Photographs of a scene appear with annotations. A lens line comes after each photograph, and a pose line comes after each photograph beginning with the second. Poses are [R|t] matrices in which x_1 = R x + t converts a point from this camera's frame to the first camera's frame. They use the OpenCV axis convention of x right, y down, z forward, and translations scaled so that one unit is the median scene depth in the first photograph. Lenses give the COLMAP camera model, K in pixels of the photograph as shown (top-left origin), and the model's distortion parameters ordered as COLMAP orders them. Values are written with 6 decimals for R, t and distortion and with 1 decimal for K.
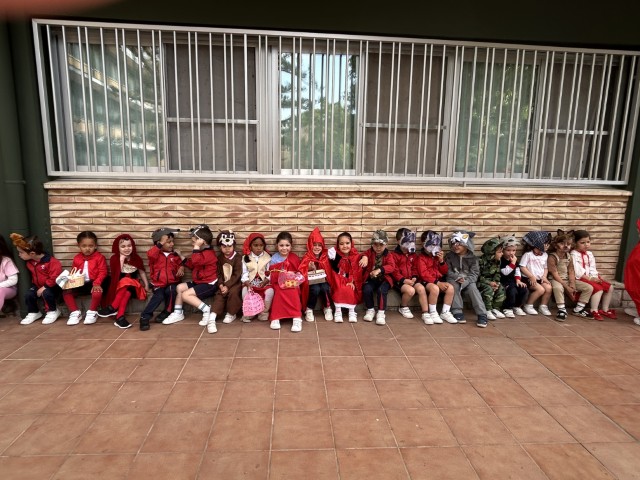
lens RADIAL K [[397.2, 0, 320.6], [0, 397.2, 238.2], [0, 0, 1]] dist [-0.004341, -0.001367]
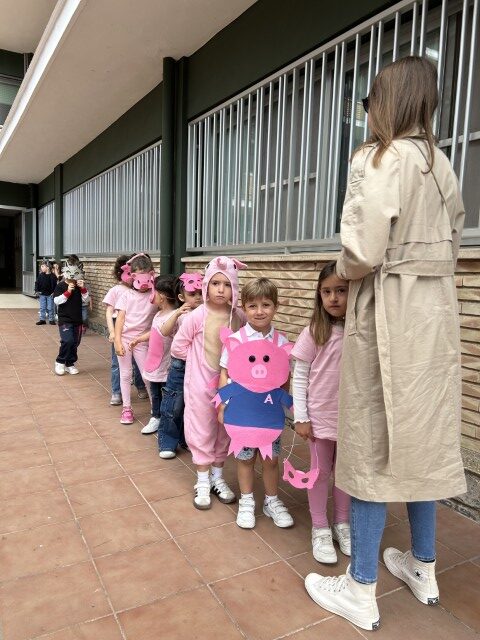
lens RADIAL K [[485.4, 0, 239.5], [0, 485.4, 321.2], [0, 0, 1]] dist [0.014419, -0.029972]
pose [[0.421274, 0.087965, -0.902658, 0.958201], [-0.182521, 0.983145, 0.010626, 0.004615], [0.888378, 0.160278, 0.430228, 0.738976]]
